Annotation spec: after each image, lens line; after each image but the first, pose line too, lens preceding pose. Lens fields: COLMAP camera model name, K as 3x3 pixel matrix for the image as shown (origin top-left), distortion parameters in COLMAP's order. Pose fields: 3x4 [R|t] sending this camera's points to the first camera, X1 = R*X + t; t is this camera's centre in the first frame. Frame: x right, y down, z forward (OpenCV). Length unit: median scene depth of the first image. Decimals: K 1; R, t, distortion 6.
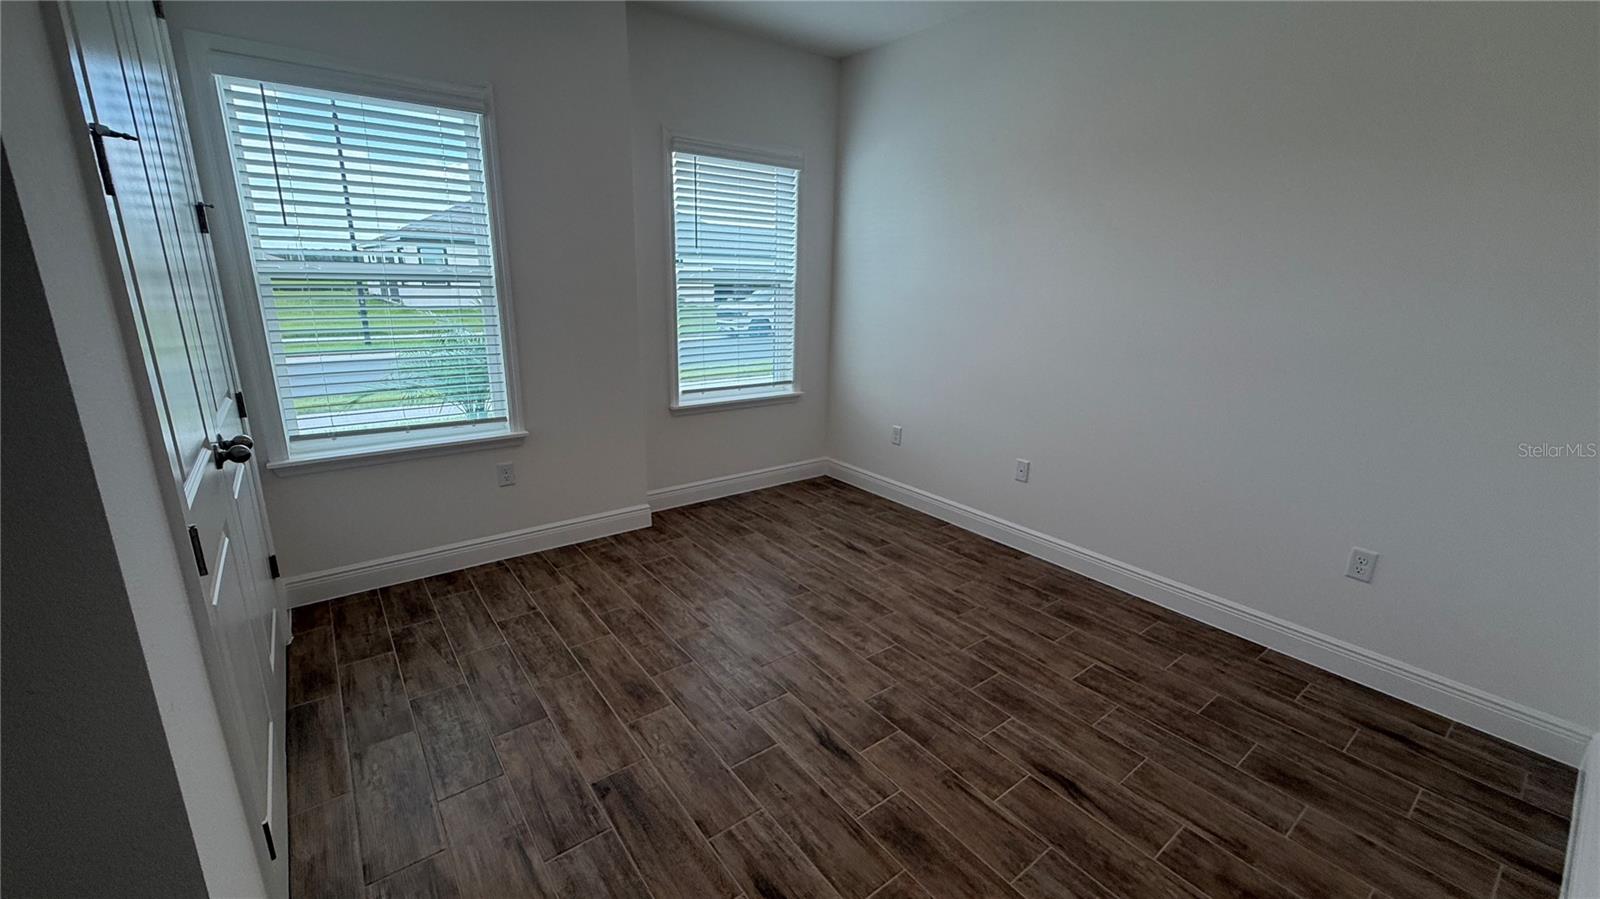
lens RADIAL K [[622.9, 0, 792.5], [0, 622.9, 455.6], [0, 0, 1]] dist [-0.000013, 0.000036]
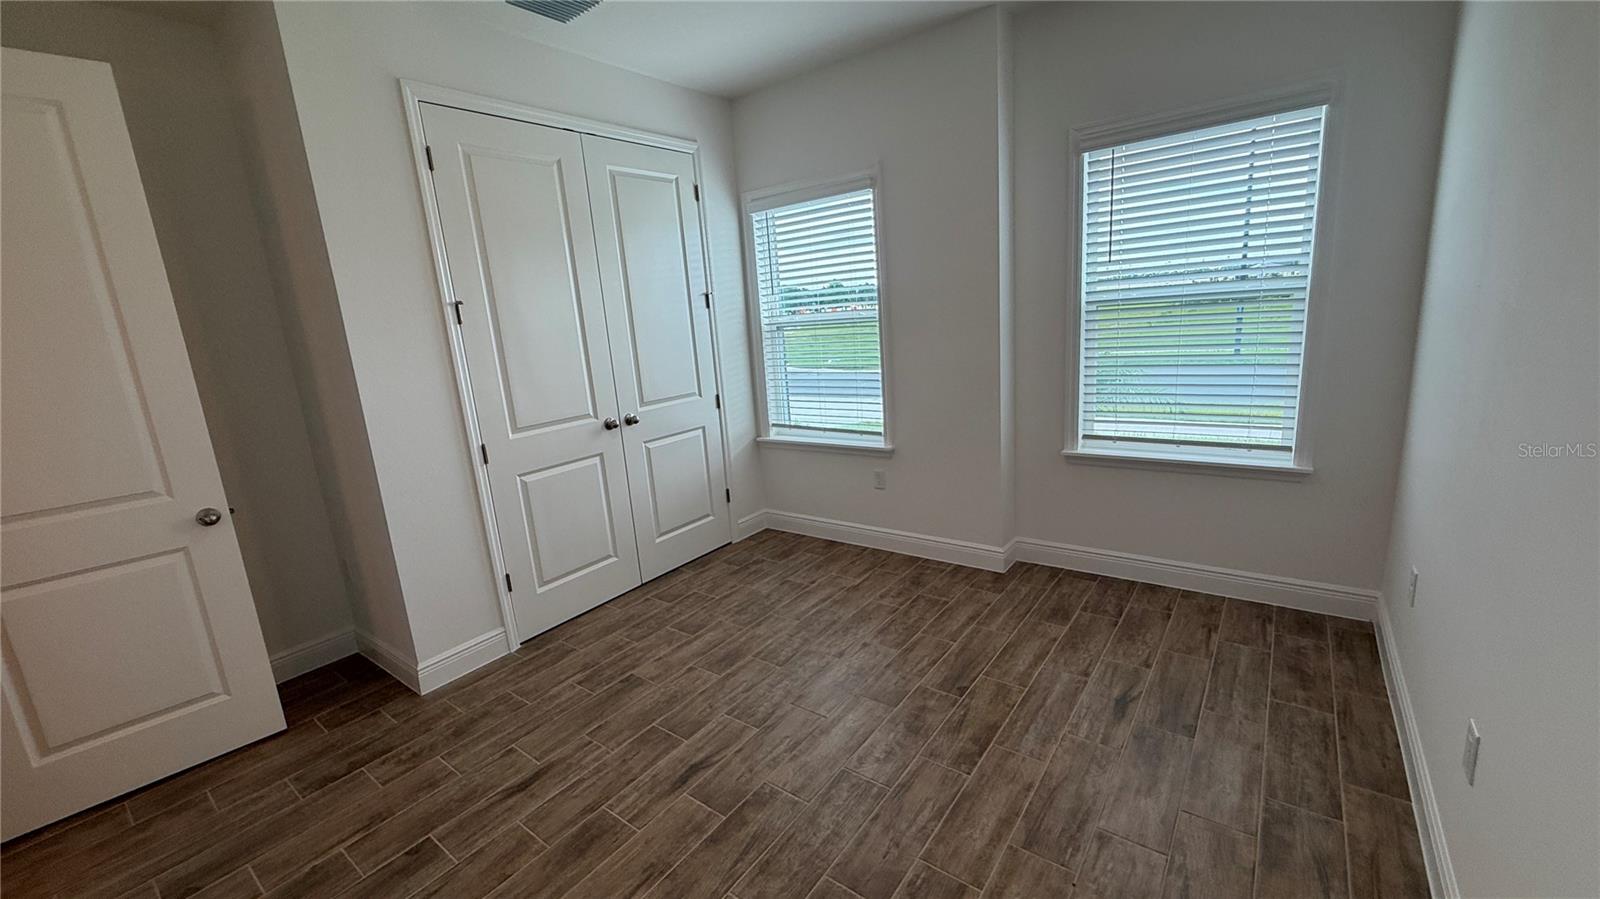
lens RADIAL K [[622.9, 0, 792.5], [0, 622.9, 455.6], [0, 0, 1]] dist [-0.000013, 0.000036]
pose [[0.280180, 0.176283, -0.943623, 0.638654], [-0.185766, 0.974369, 0.126869, -0.139720], [0.941802, 0.139746, 0.305746, 0.485966]]
